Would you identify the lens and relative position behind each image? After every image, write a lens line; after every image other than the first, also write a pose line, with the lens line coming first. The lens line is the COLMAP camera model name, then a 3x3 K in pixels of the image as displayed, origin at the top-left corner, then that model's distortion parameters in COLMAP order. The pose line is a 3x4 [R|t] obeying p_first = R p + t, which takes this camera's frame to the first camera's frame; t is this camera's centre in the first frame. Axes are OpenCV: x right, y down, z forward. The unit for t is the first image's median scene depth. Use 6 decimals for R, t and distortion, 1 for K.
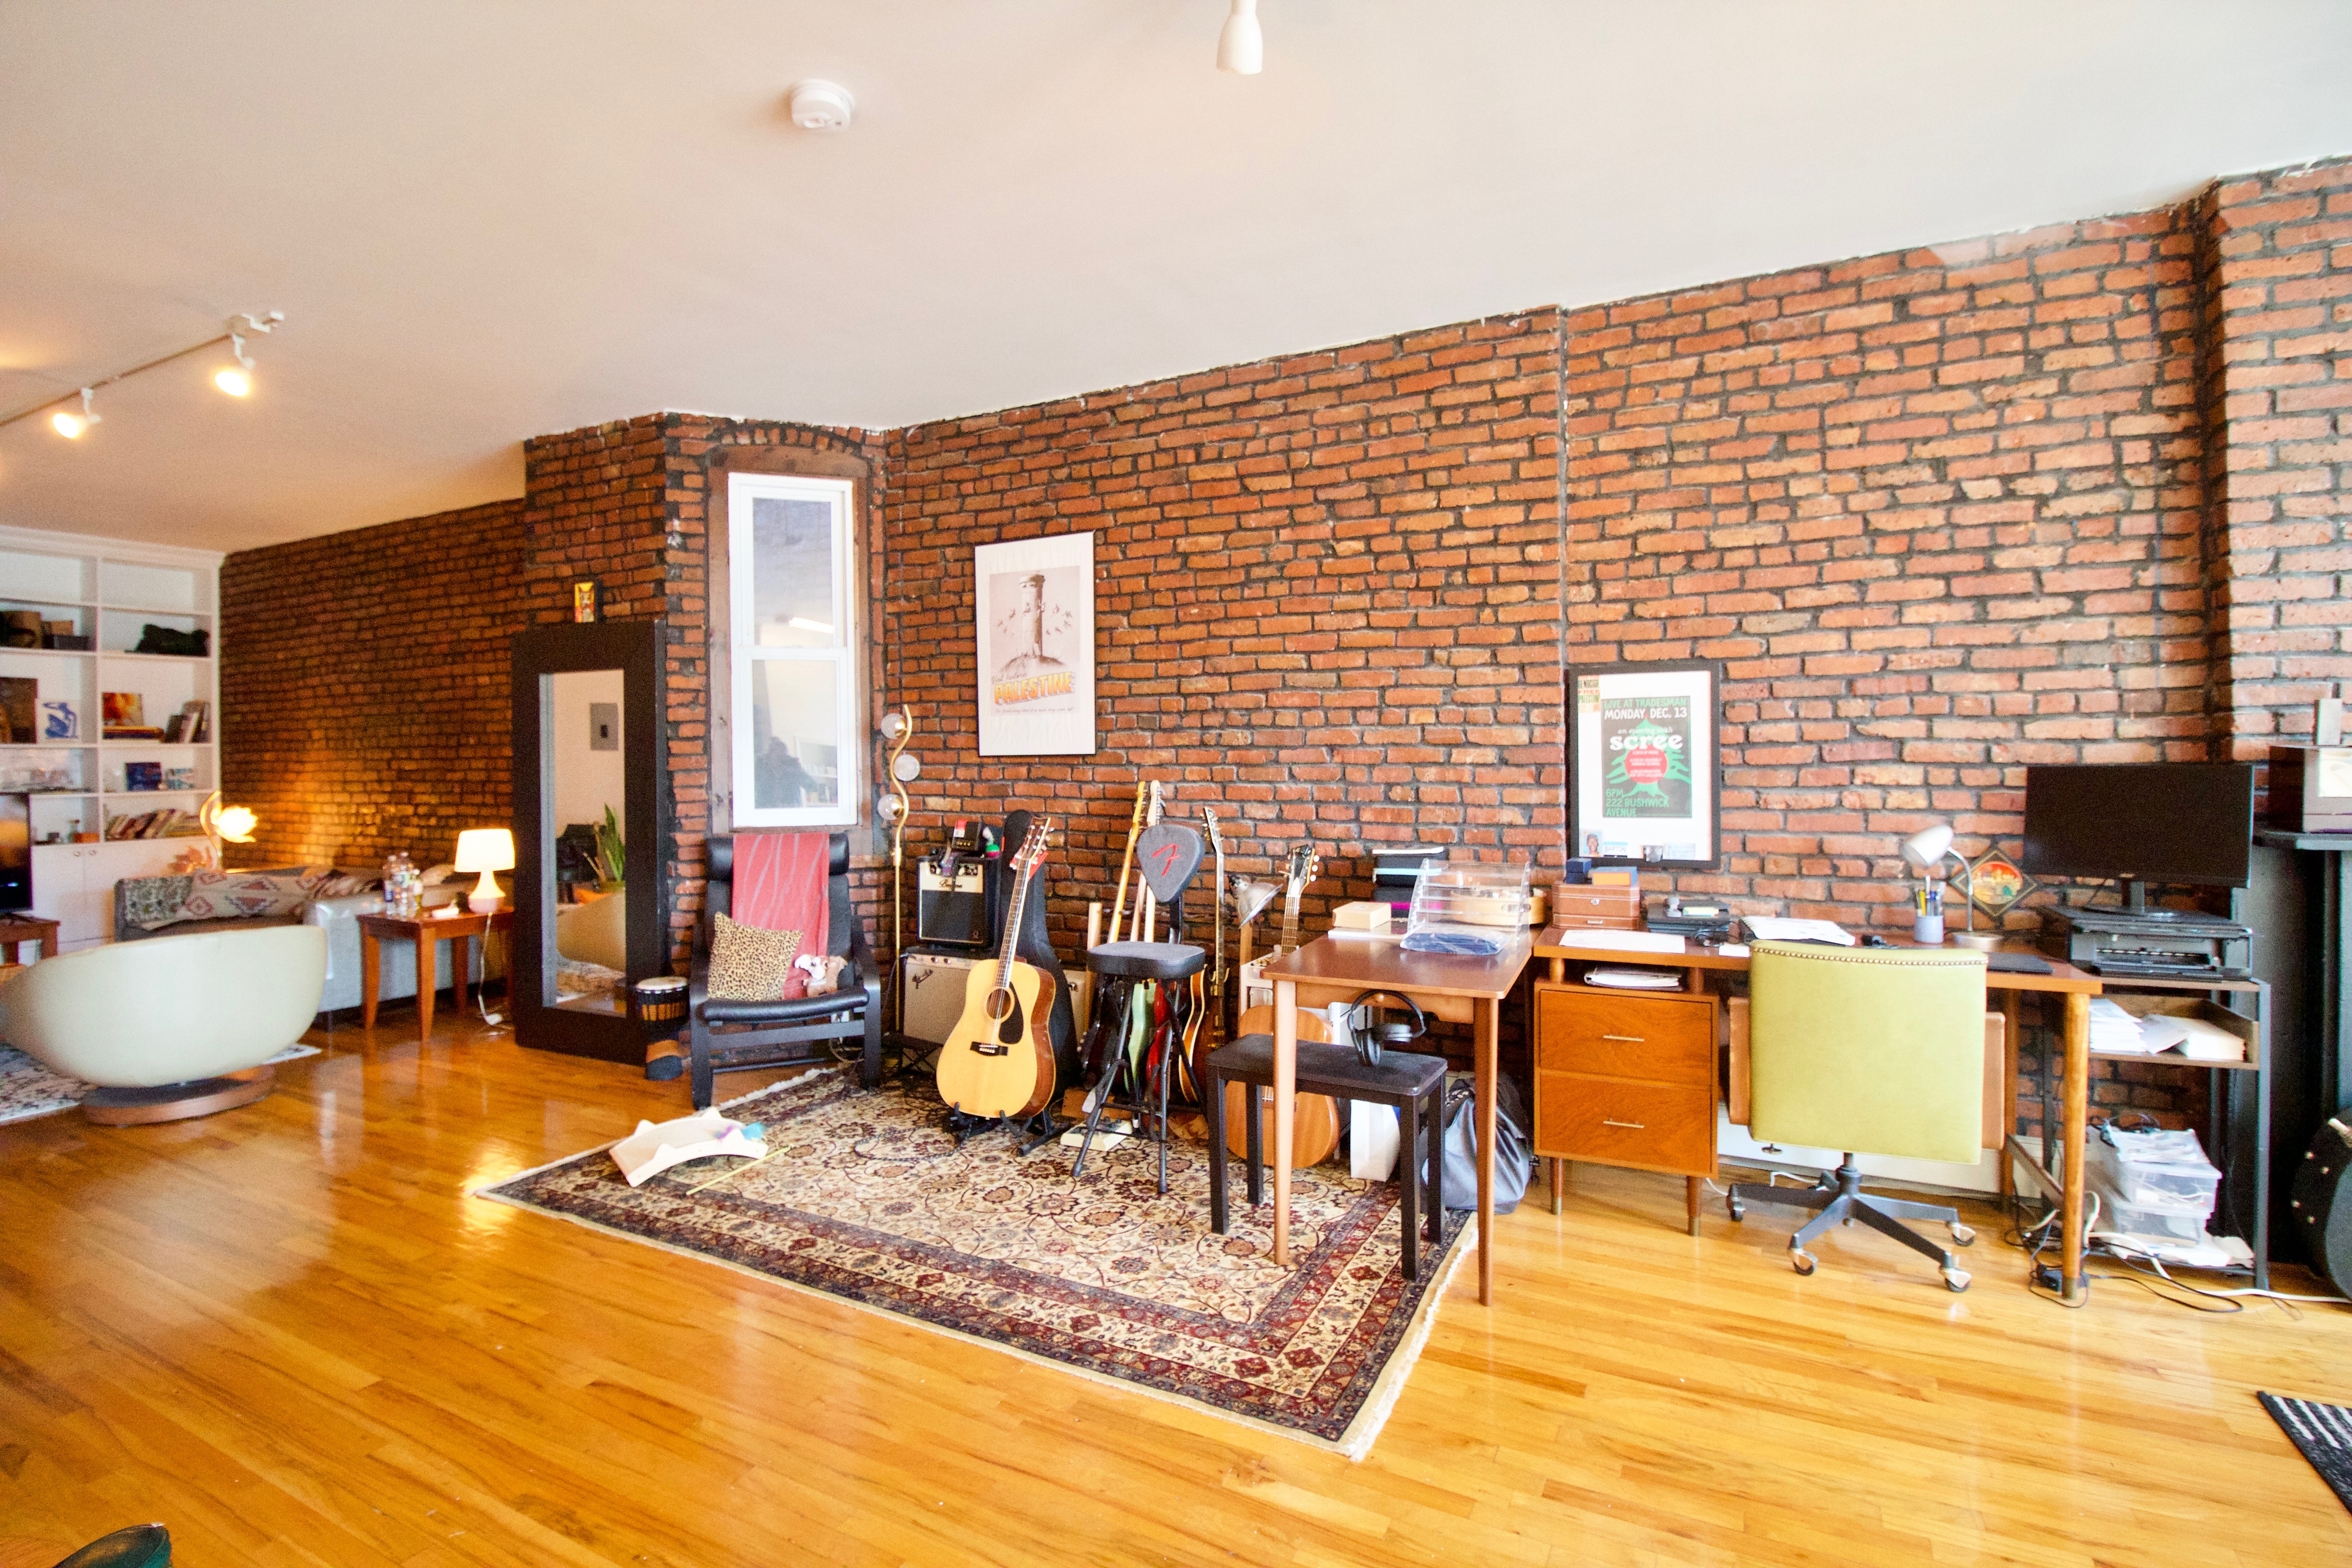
lens RADIAL K [[1106.1, 0, 1172.1], [0, 1106.1, 761.4], [0, 0, 1]] dist [0.002772, -0.013706]
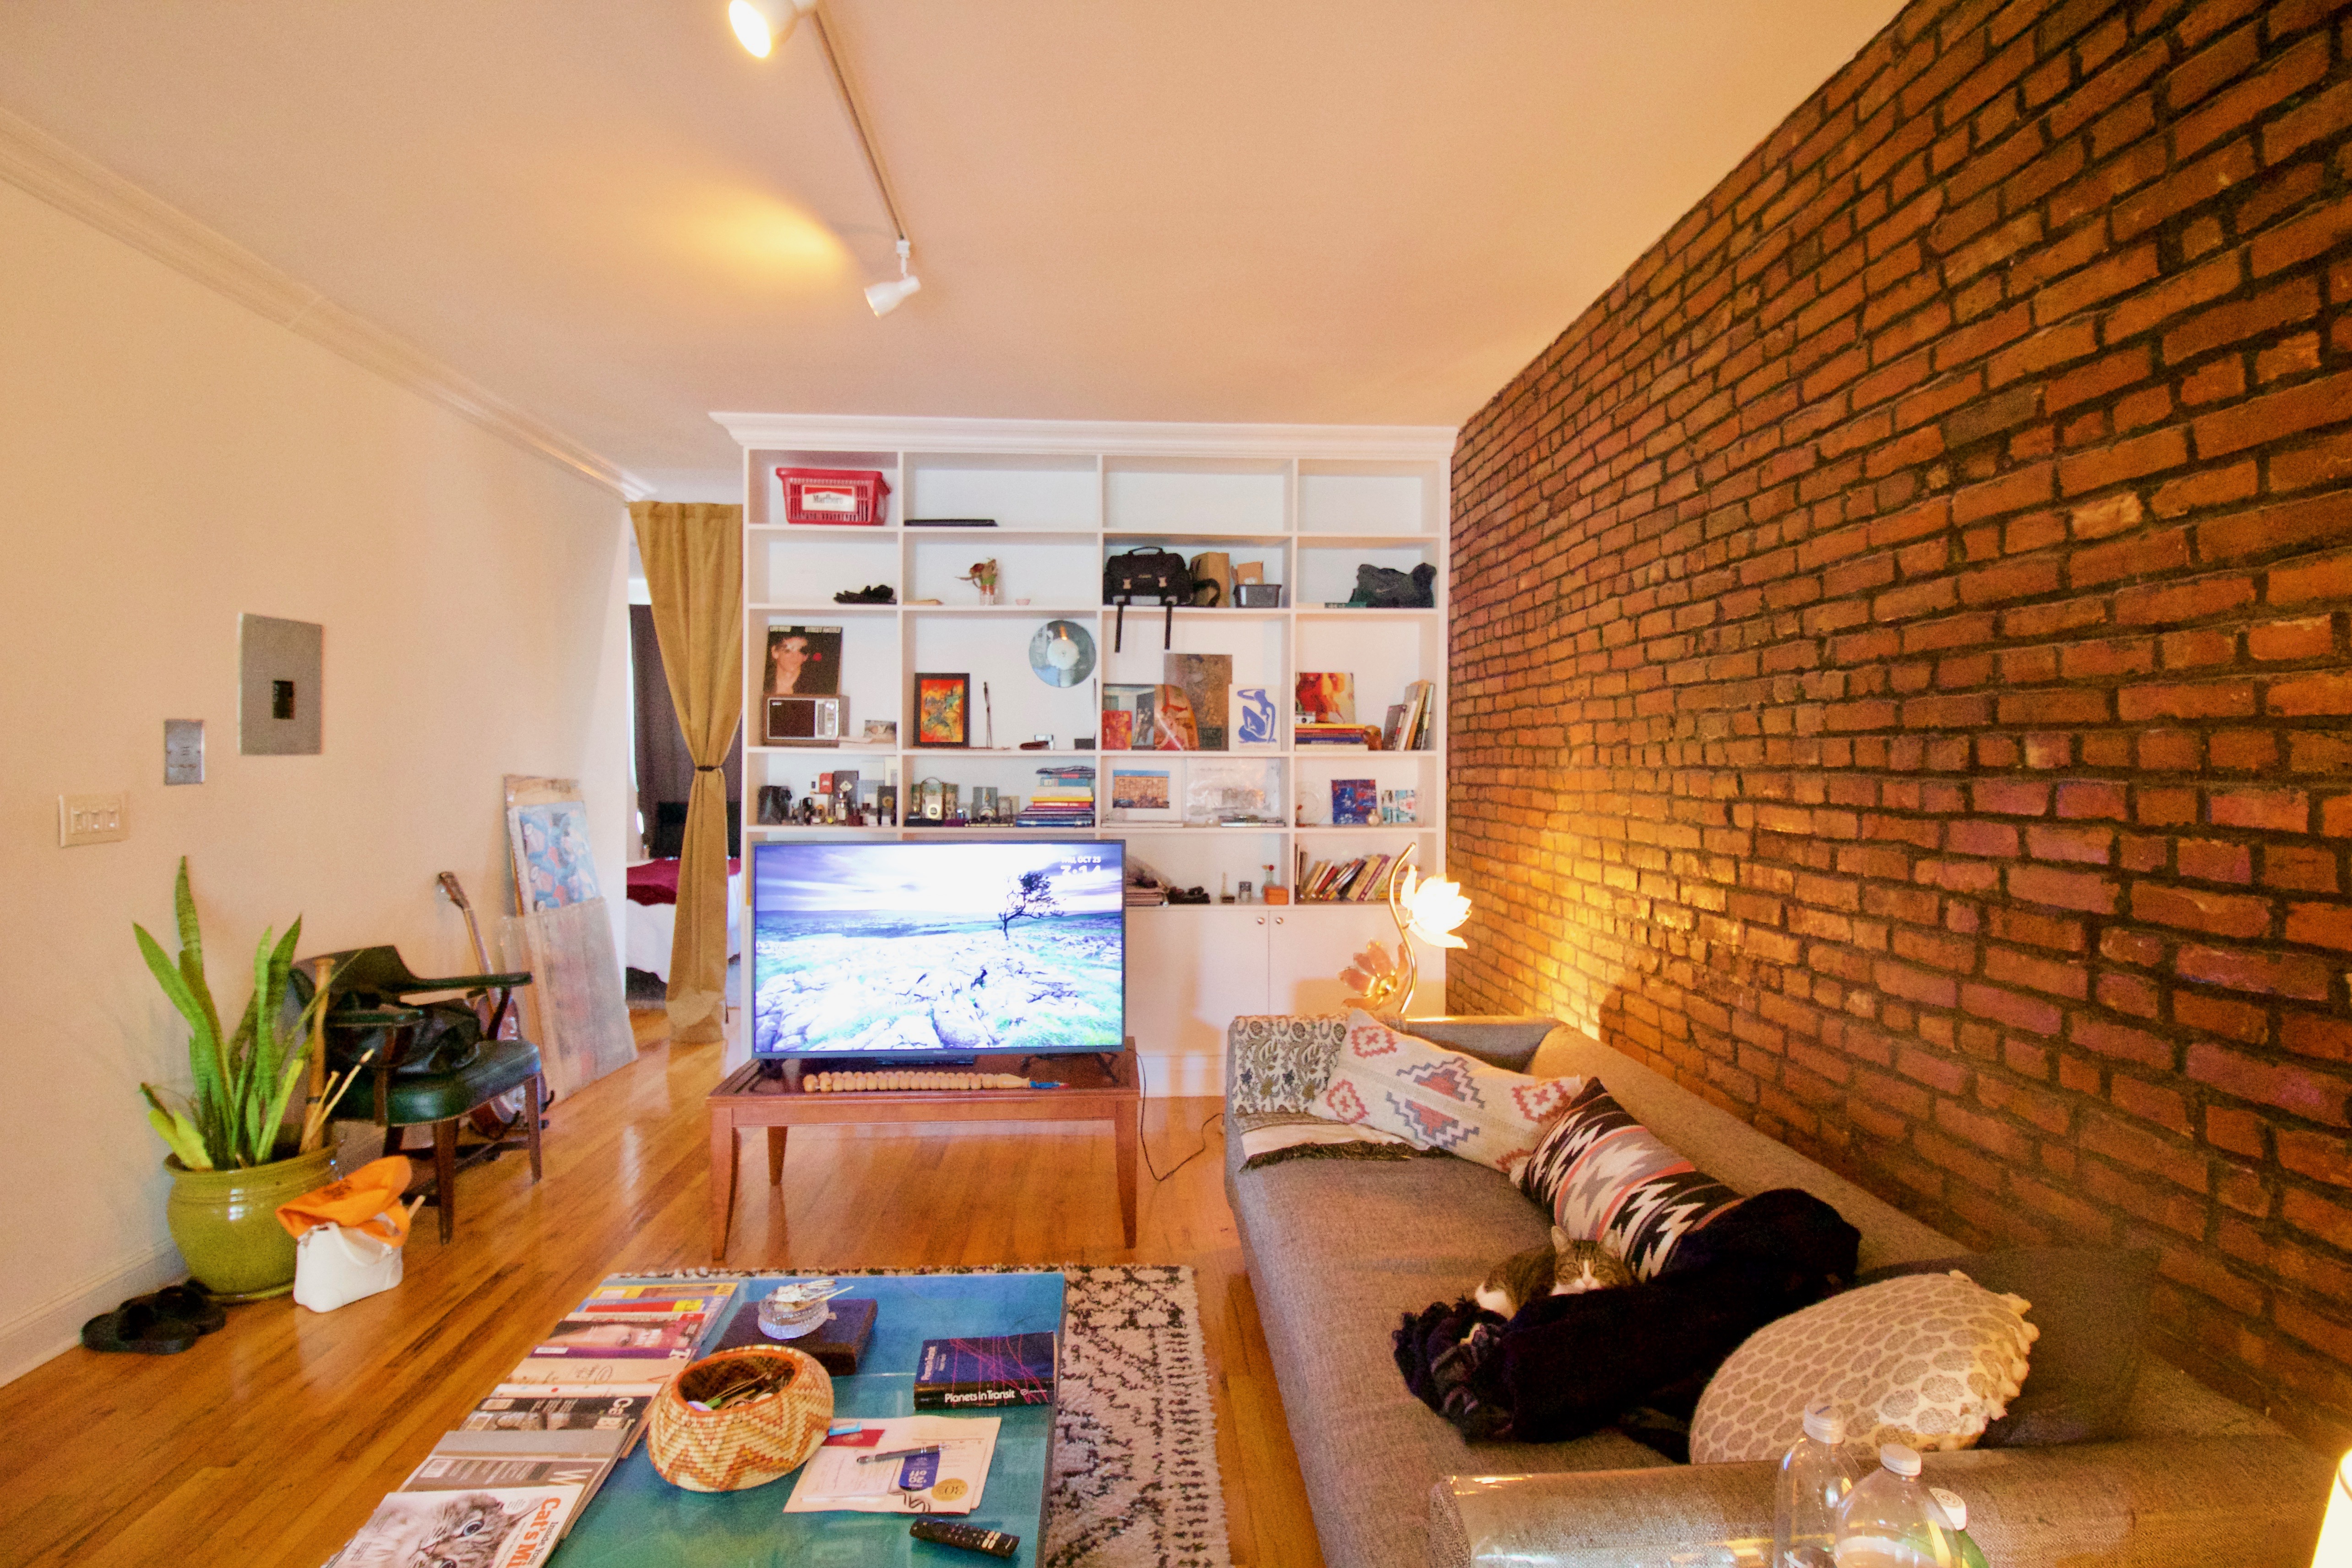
lens RADIAL K [[1106.1, 0, 1172.1], [0, 1106.1, 761.4], [0, 0, 1]] dist [0.002772, -0.013706]
pose [[0.504985, 0.015207, -0.862994, -0.420432], [-0.016343, 0.999834, 0.008055, -0.013056], [0.862973, 0.010036, 0.505150, 0.565256]]
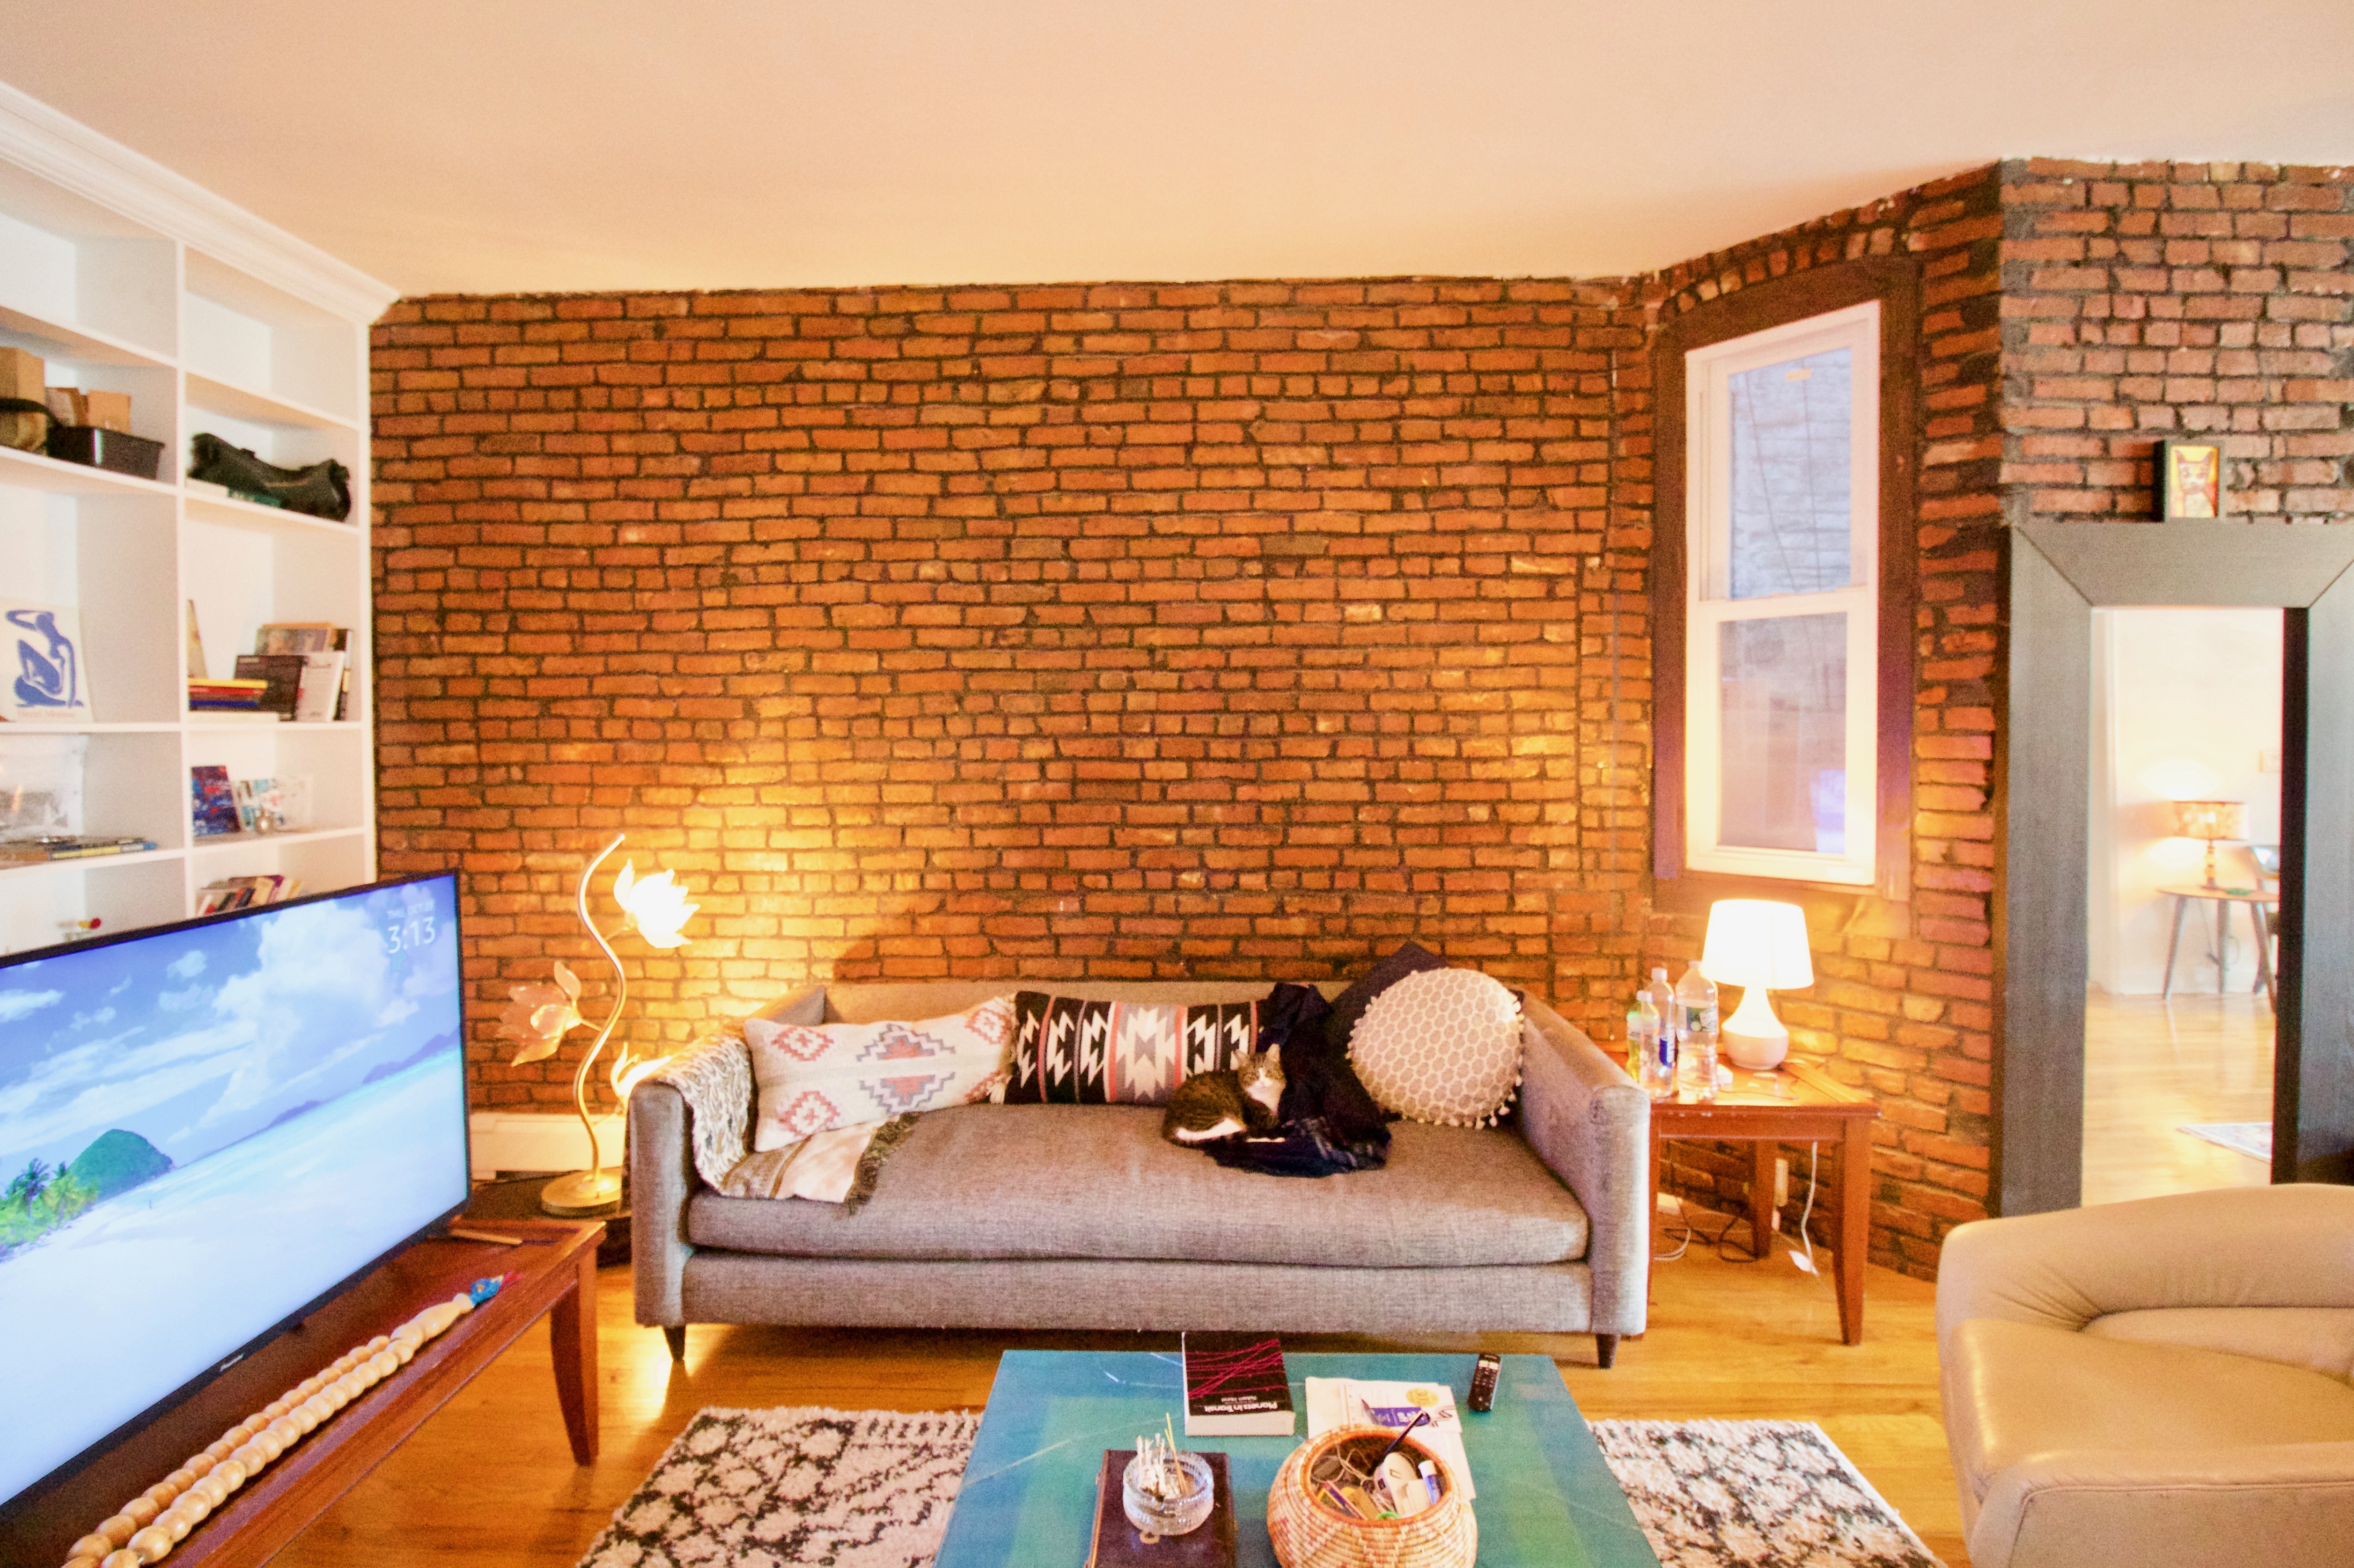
lens RADIAL K [[1106.9, 0, 1173.1], [0, 1106.9, 761.4], [0, 0, 1]] dist [0.002772, -0.013706]
pose [[0.904671, -0.006134, 0.426067, -0.763270], [-0.002315, 0.999811, 0.019308, -0.009526], [-0.426105, -0.018454, 0.904486, 0.454262]]
